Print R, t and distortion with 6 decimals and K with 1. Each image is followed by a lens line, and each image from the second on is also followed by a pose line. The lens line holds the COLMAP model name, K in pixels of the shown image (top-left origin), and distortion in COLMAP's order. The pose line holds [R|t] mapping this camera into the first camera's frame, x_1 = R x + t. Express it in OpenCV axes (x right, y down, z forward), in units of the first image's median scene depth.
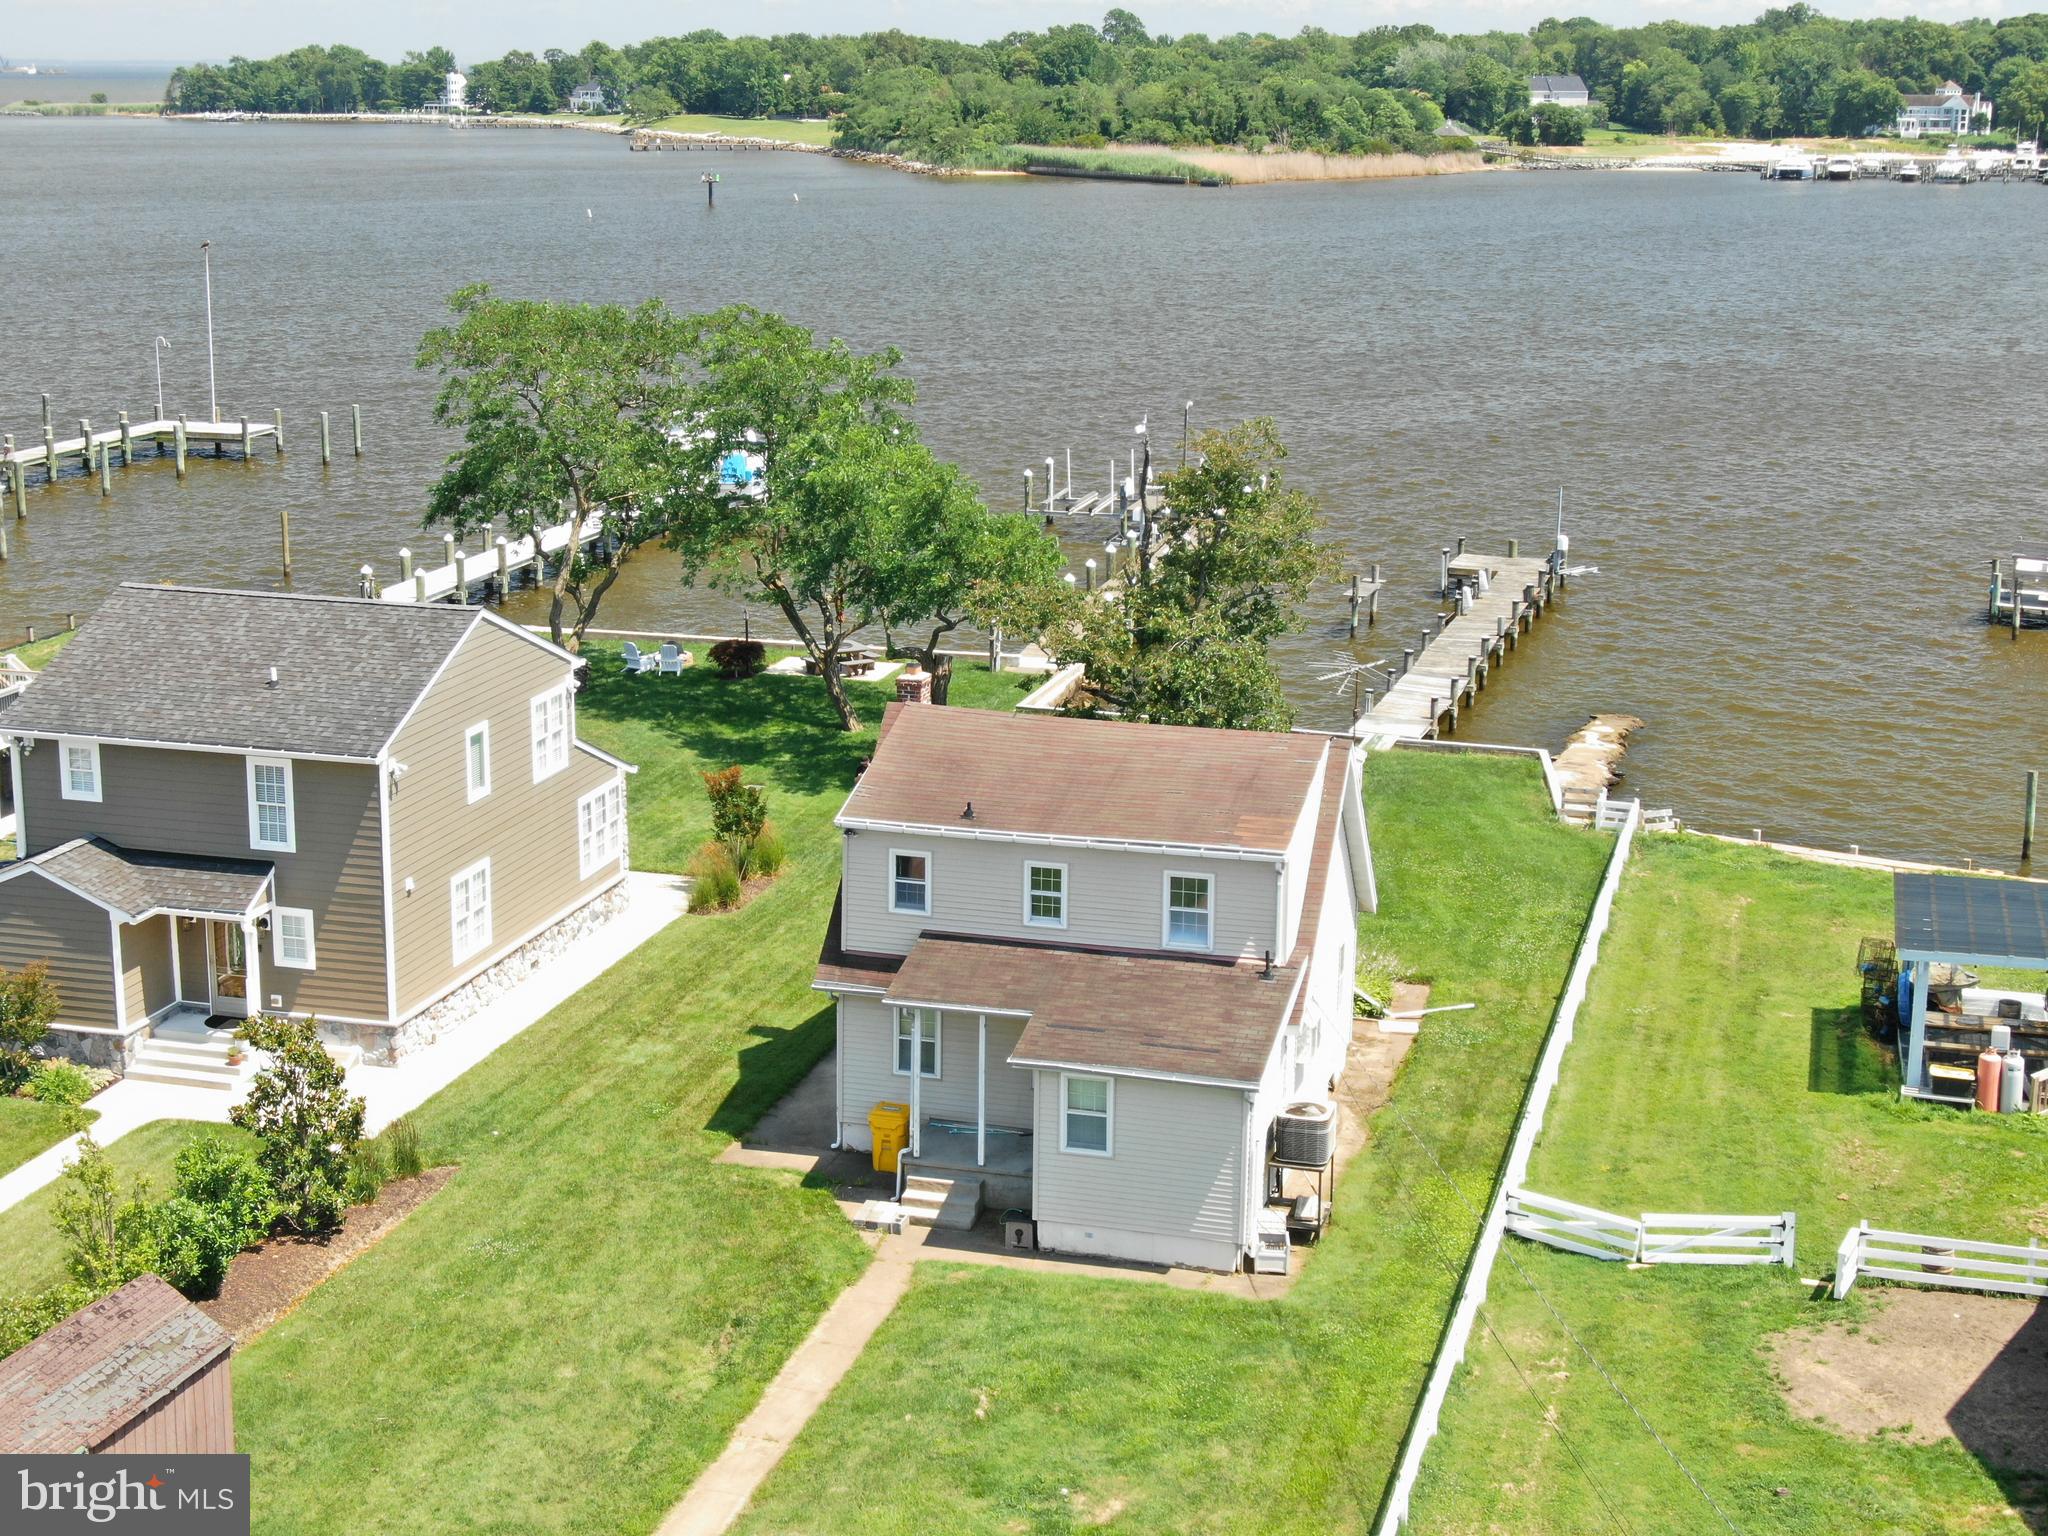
lens RADIAL K [[2929.8, 0, 1019.7], [0, 2929.8, 765.1], [0, 0, 1]] dist [0.011972, 0.000000]
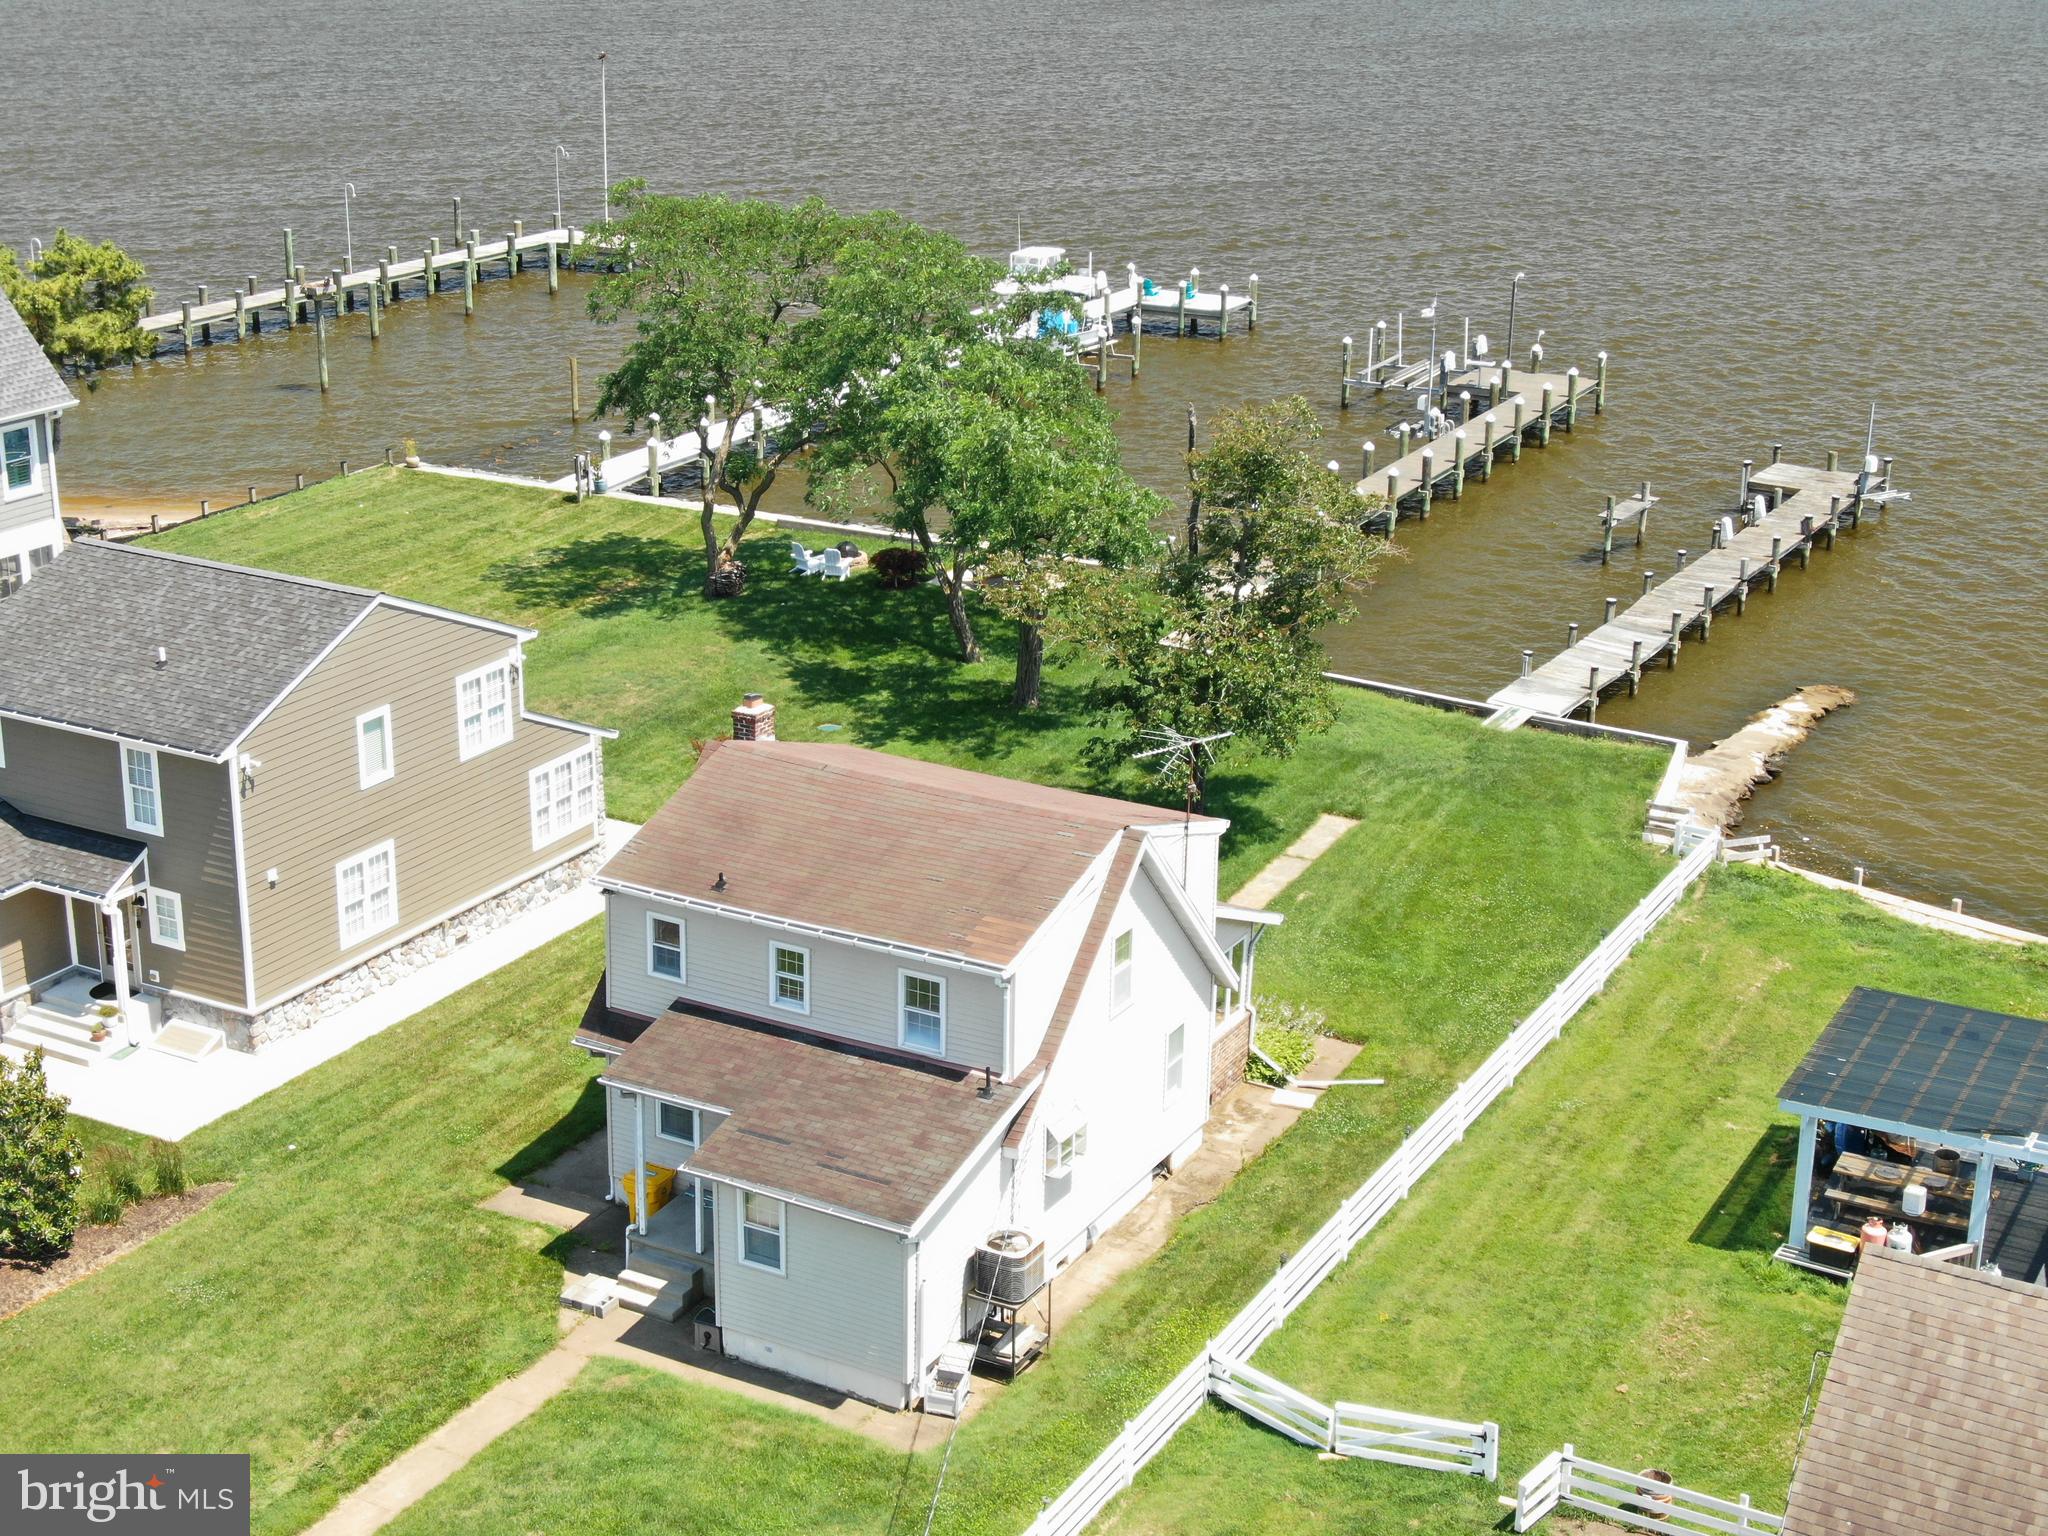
lens RADIAL K [[2929.8, 0, 1022.6], [0, 2929.8, 765.6], [0, 0, 1]] dist [0.011972, 0.000000]
pose [[0.973141, 0.077138, -0.216901, 0.256017], [-0.056815, 0.993521, 0.098428, -0.110160], [0.223088, -0.083461, 0.971219, 0.089844]]
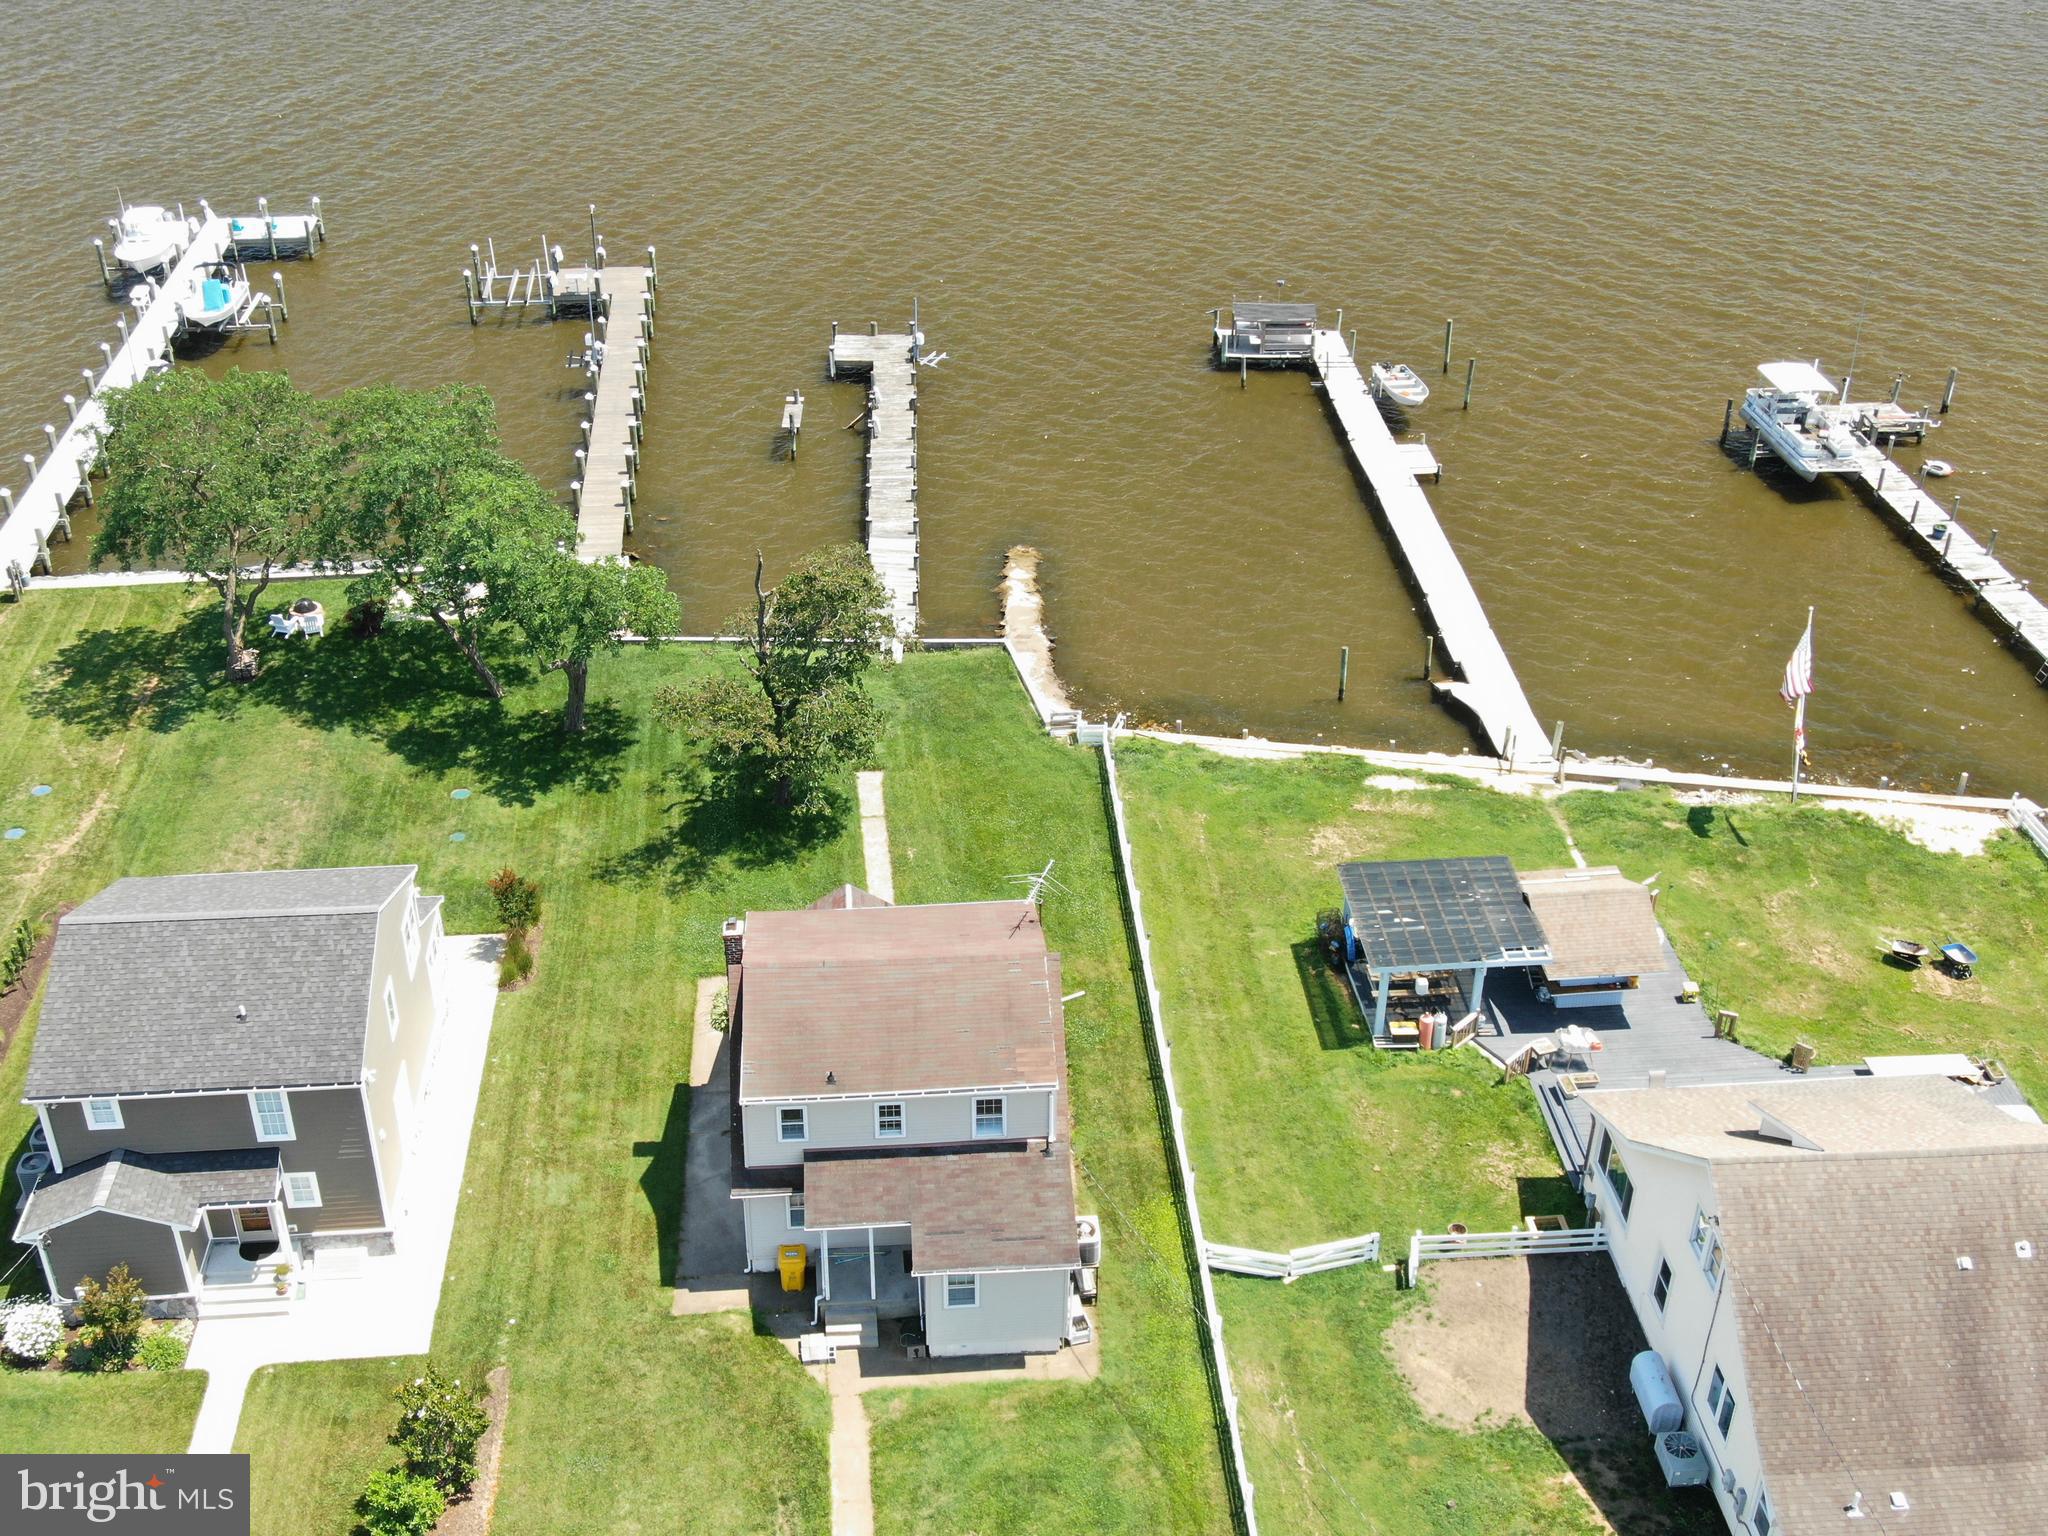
lens RADIAL K [[2273.2, 0, 1021.4], [0, 2273.2, 767.3], [0, 0, 1]] dist [0.027313, 0.000000]
pose [[0.938578, -0.184733, 0.291454, -0.207849], [0.080446, 0.938496, 0.335789, -0.452860], [-0.335560, -0.291717, 0.895712, 0.003988]]
